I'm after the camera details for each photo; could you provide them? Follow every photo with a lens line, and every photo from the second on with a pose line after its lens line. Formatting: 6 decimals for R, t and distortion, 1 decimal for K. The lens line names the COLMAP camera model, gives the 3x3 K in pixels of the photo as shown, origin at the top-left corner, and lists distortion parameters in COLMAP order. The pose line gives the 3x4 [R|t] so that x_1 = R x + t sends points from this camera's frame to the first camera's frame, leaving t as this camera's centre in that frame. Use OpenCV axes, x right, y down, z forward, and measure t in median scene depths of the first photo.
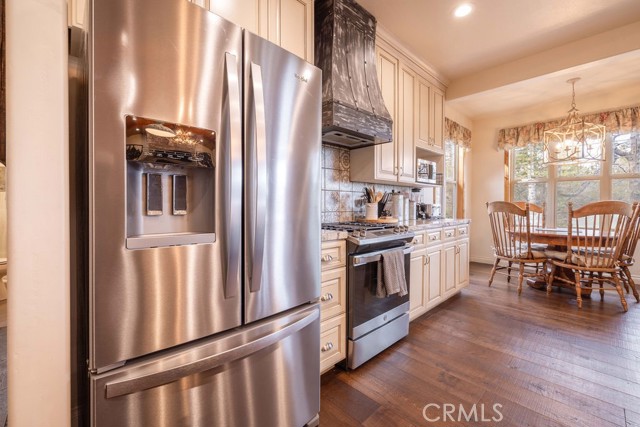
lens RADIAL K [[275.7, 0, 321.3], [0, 275.7, 206.8], [0, 0, 1]] dist [-0.002568, -0.000851]
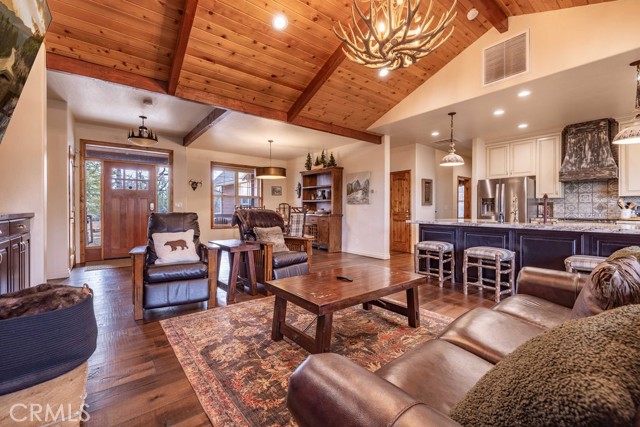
lens RADIAL K [[275.7, 0, 321.6], [0, 275.7, 211.8], [0, 0, 1]] dist [-0.002568, -0.000851]
pose [[-0.077668, 0.005417, -0.996965, 2.163311], [-0.009160, 0.999939, 0.006147, 0.012598], [0.996937, 0.009609, -0.077613, -0.853534]]
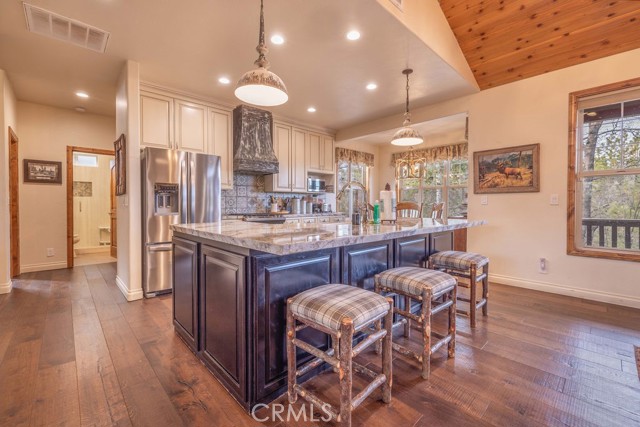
lens RADIAL K [[275.7, 0, 327.2], [0, 275.7, 205.2], [0, 0, 1]] dist [-0.002568, -0.000851]
pose [[0.999909, 0.001449, 0.013382, 0.533677], [-0.001414, 0.999996, -0.002594, 0.002615], [-0.013386, 0.002575, 0.999907, -0.925576]]
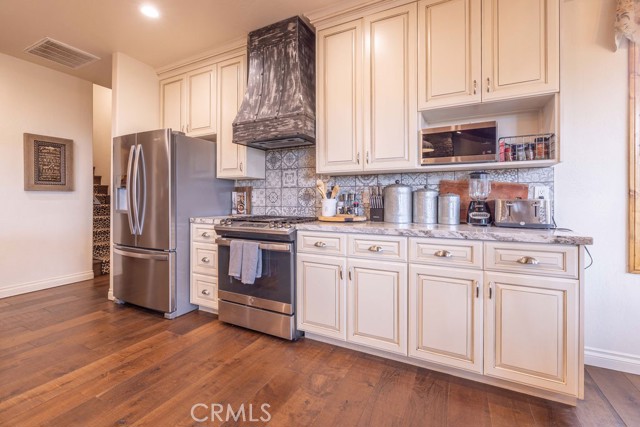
lens RADIAL K [[275.7, 0, 313.7], [0, 275.7, 197.5], [0, 0, 1]] dist [-0.002568, -0.000851]
pose [[0.318120, -0.007461, -0.948021, 1.055959], [-0.006399, 0.999929, -0.010017, -0.008768], [0.948029, 0.009253, 0.318049, 0.675405]]
